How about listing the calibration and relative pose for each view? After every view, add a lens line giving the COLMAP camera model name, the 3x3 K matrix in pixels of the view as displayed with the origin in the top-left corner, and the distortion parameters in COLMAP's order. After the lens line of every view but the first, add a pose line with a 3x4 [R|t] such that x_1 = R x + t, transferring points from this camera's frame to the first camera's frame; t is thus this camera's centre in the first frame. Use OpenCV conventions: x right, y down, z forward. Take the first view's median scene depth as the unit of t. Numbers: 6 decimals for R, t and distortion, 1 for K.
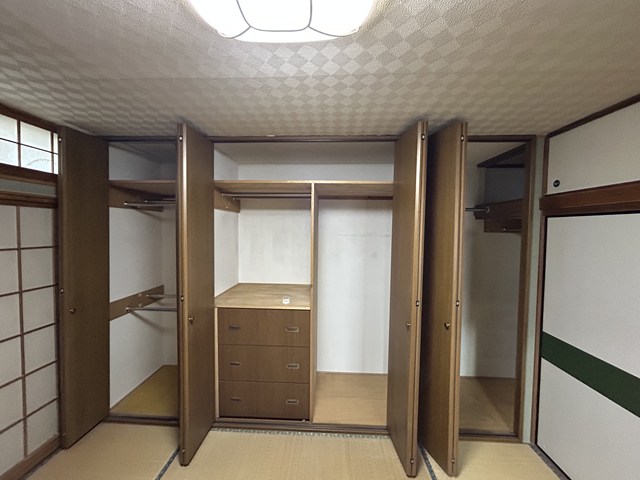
lens RADIAL K [[253.4, 0, 318.5], [0, 253.4, 237.7], [0, 0, 1]] dist [0.000110, 0.000243]
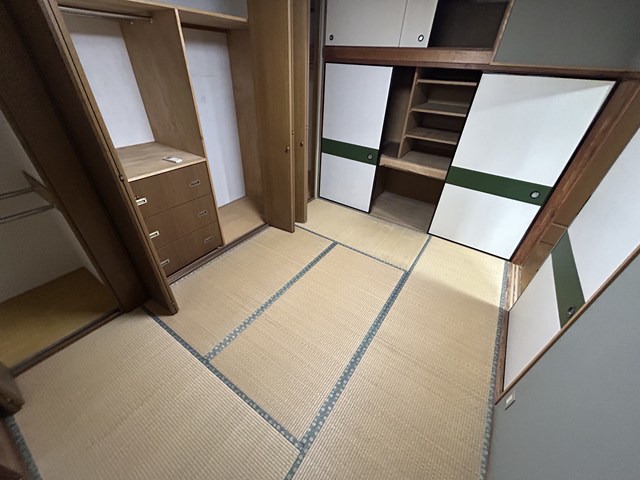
lens RADIAL K [[253.4, 0, 318.5], [0, 253.4, 237.7], [0, 0, 1]] dist [0.000110, 0.000243]
pose [[0.517044, -0.467424, 0.717063, -0.745263], [-0.001714, 0.837164, 0.546949, -0.029784], [-0.855957, -0.284026, 0.432050, 0.024137]]
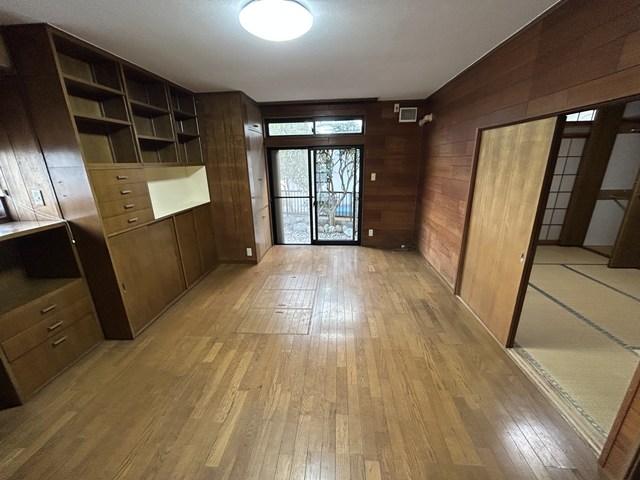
lens RADIAL K [[253.4, 0, 318.5], [0, 253.4, 237.7], [0, 0, 1]] dist [0.000110, 0.000243]
pose [[-0.022854, 0.286931, -0.957679, 1.194357], [-0.011059, 0.957798, 0.287231, 0.094585], [0.999678, 0.017156, -0.018716, -1.111693]]
